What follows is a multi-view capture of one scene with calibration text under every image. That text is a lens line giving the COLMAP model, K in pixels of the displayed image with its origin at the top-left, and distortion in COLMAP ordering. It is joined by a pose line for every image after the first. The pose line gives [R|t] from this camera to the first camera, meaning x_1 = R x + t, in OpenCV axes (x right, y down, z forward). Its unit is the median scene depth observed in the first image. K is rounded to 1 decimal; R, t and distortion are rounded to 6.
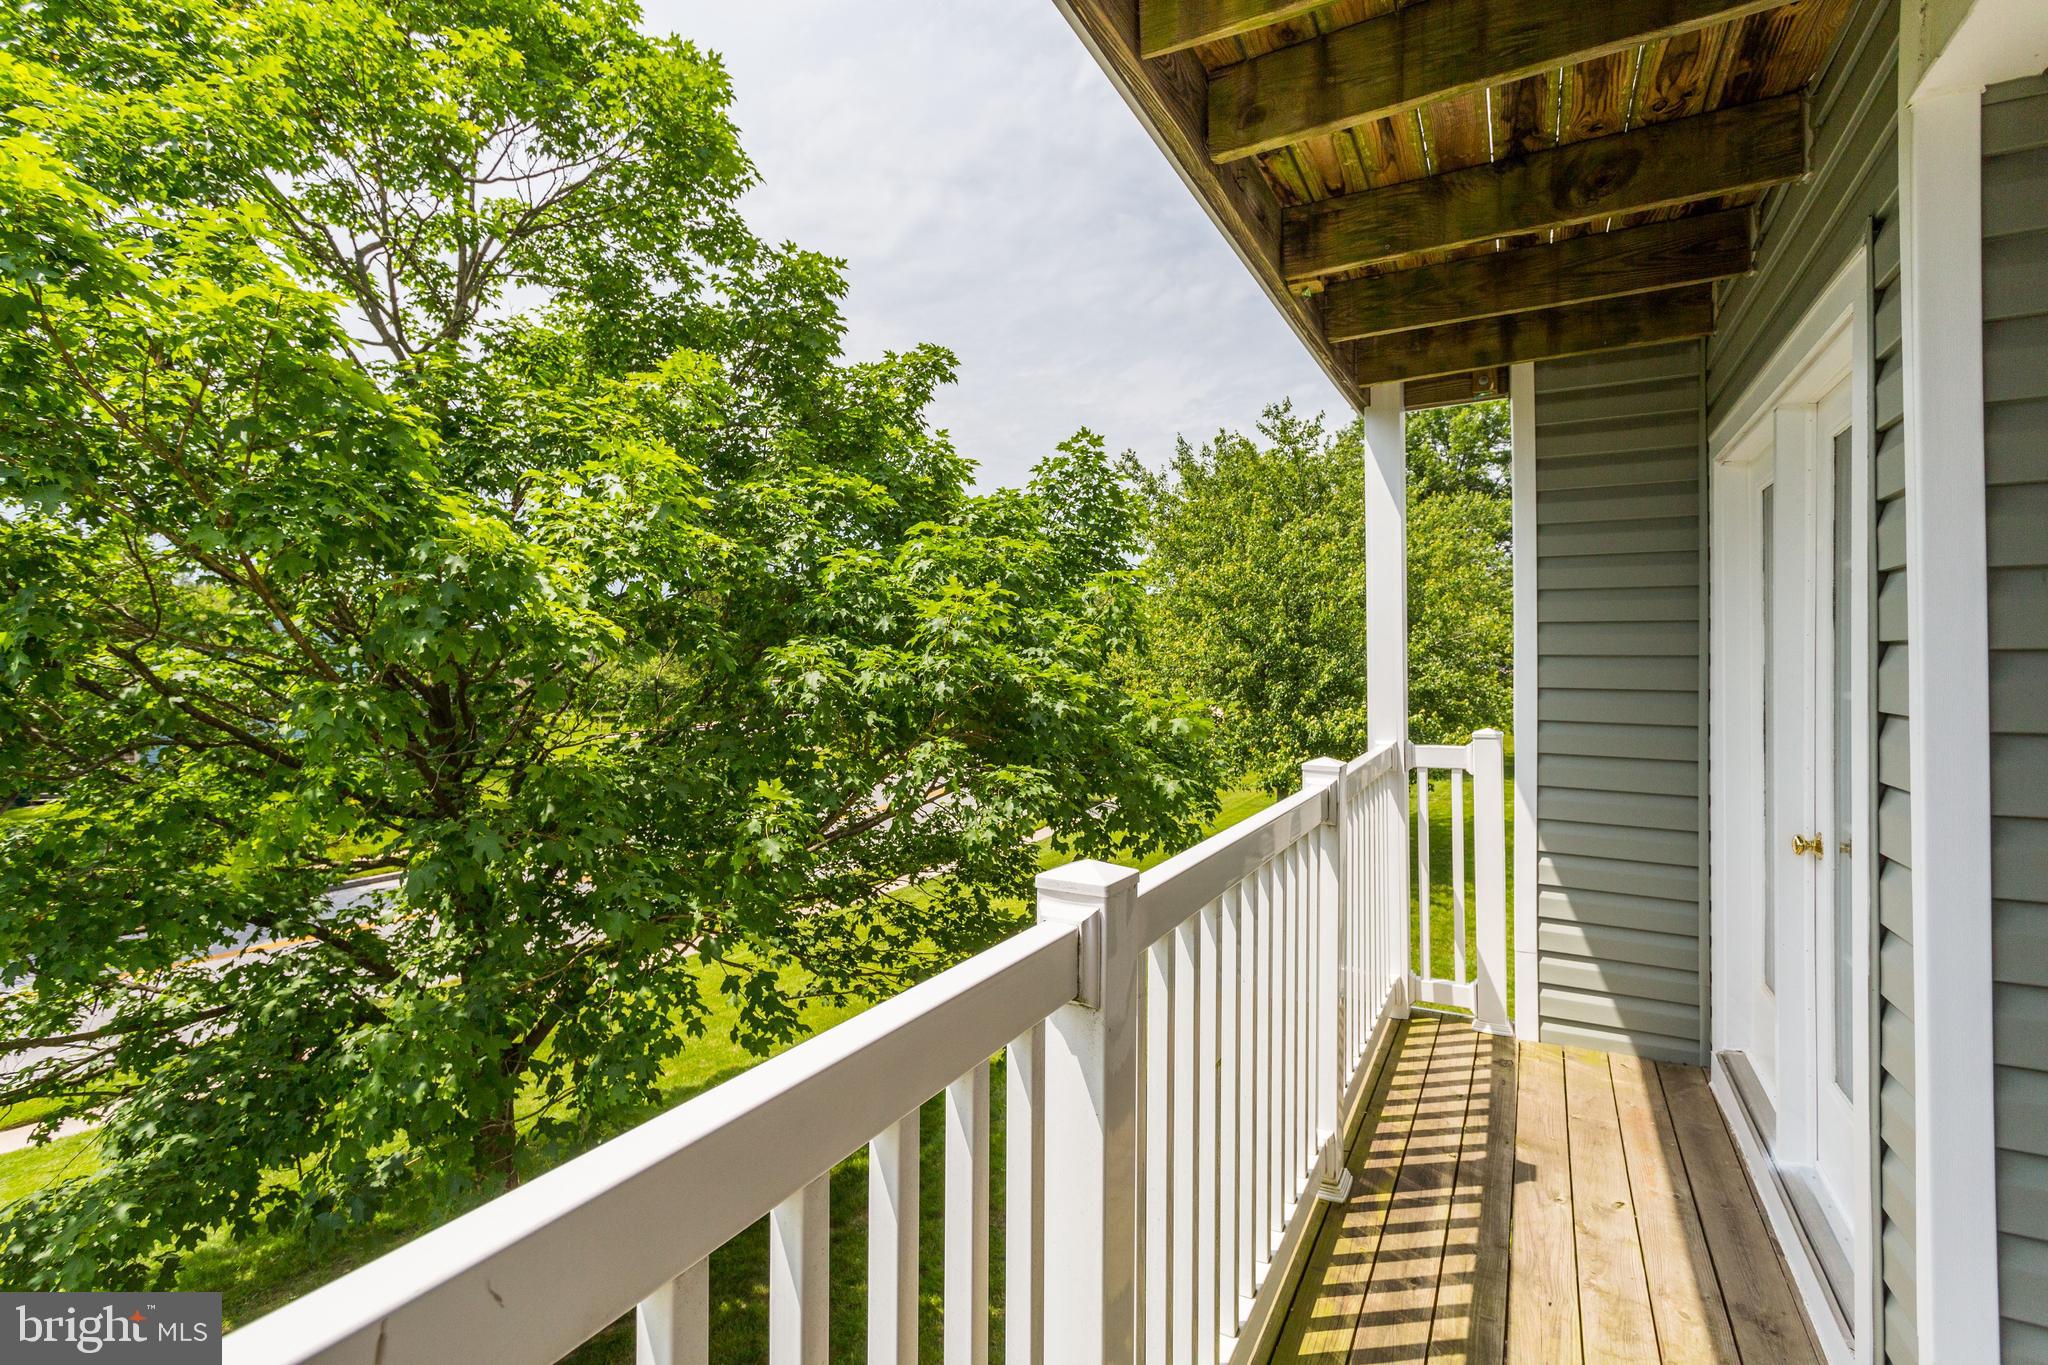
lens RADIAL K [[991.3, 0, 970.9], [0, 991.3, 651.2], [0, 0, 1]] dist [-0.005994, 0.001742]
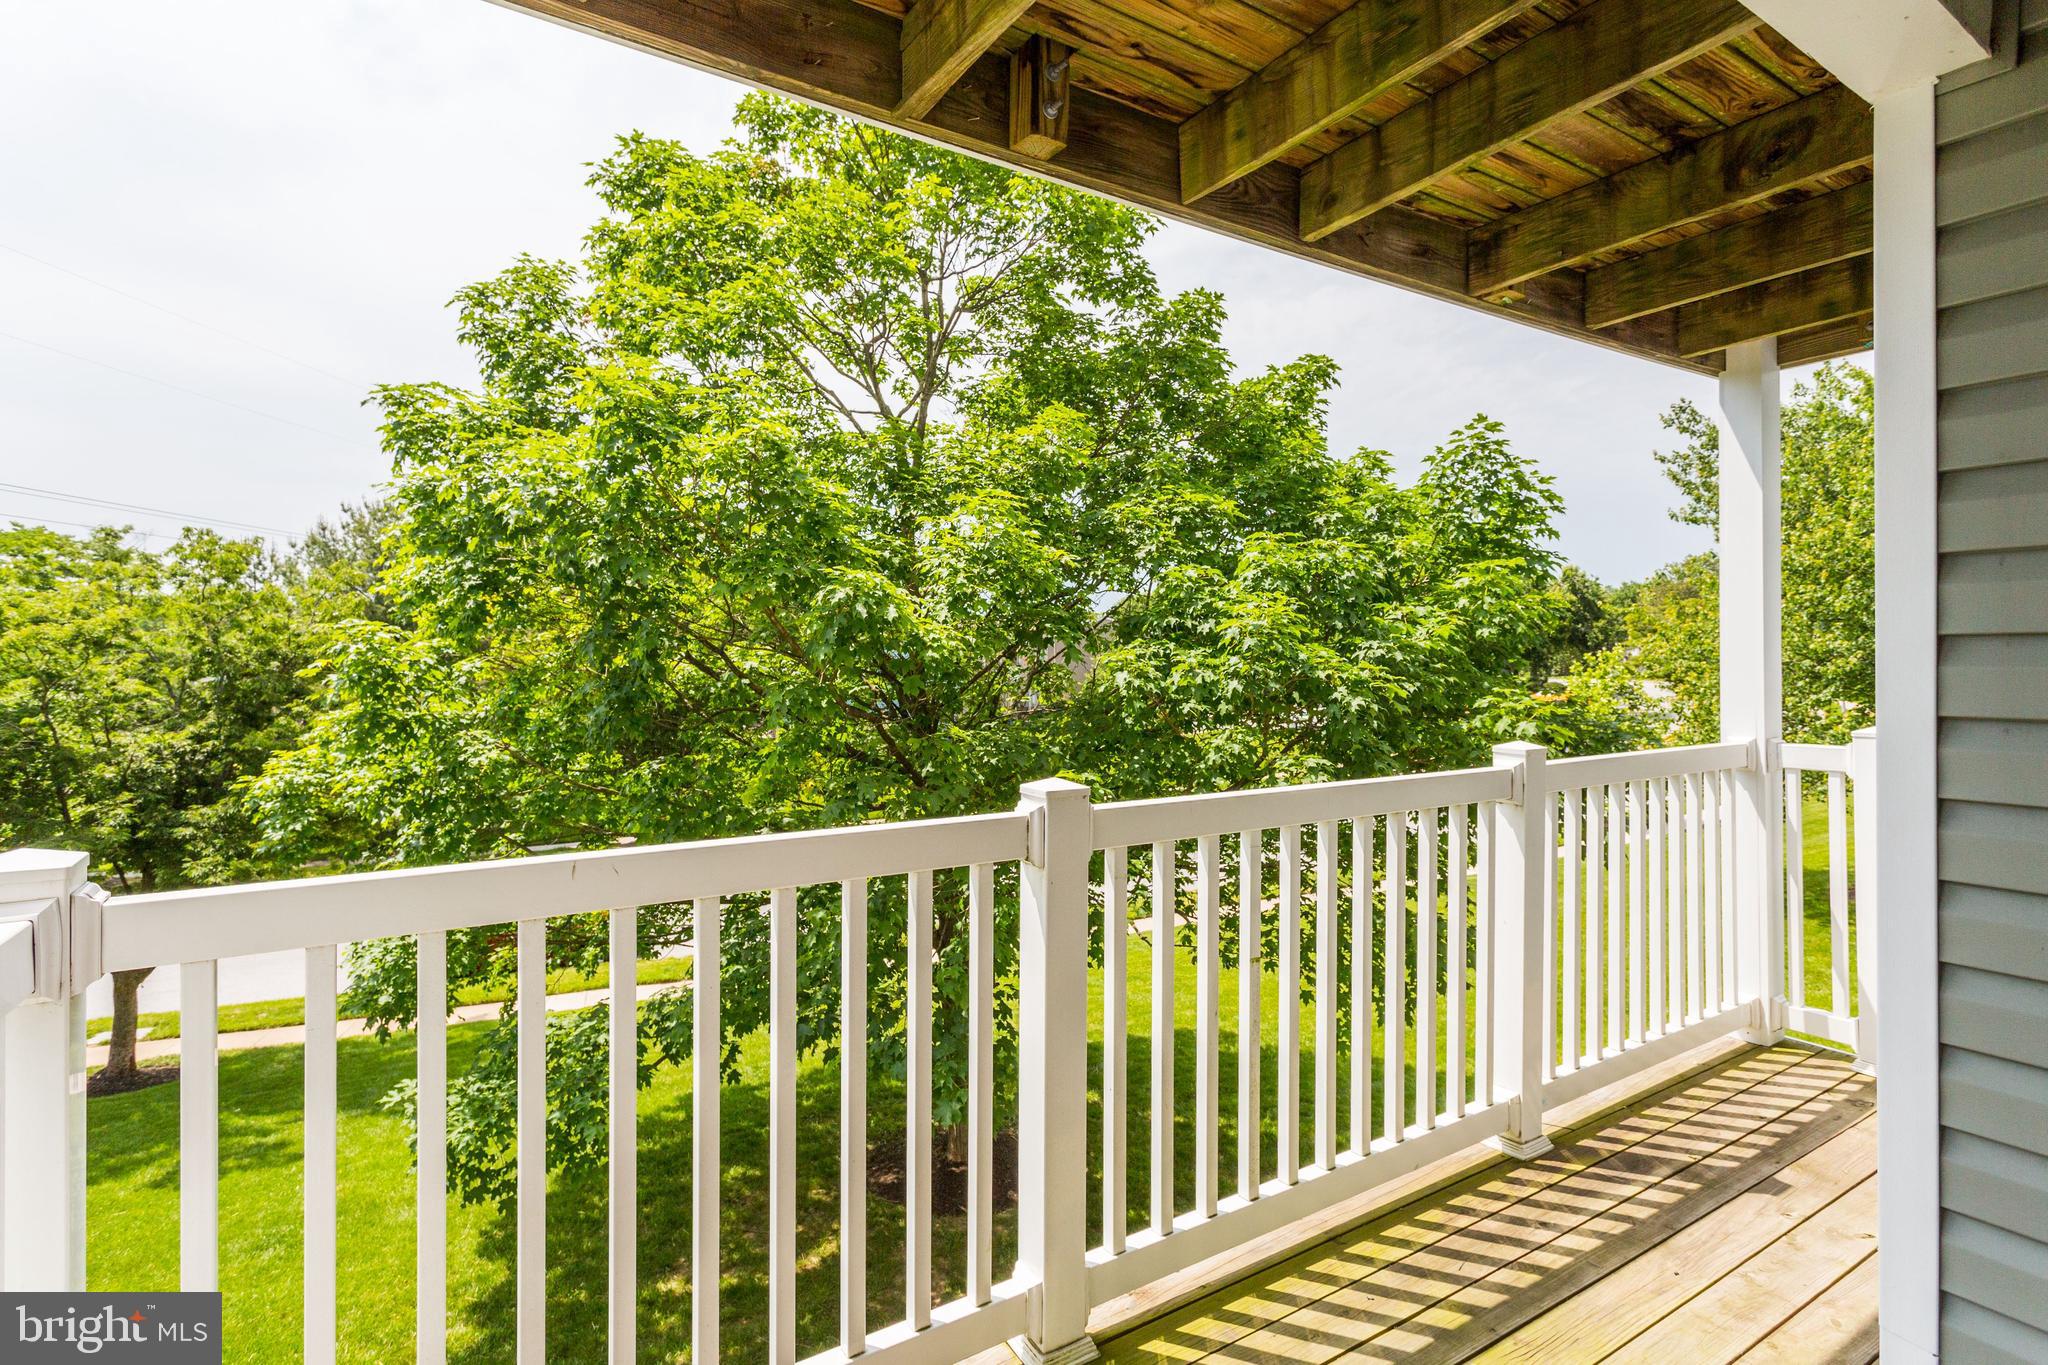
lens RADIAL K [[1039.8, 0, 997.6], [0, 1039.8, 664.4], [0, 0, 1]] dist [-0.060897, 0.045830]
pose [[0.868409, -0.005722, -0.495815, 0.322566], [0.014075, 0.999815, 0.013114, -0.000184], [0.495648, -0.018367, 0.868329, -0.170869]]
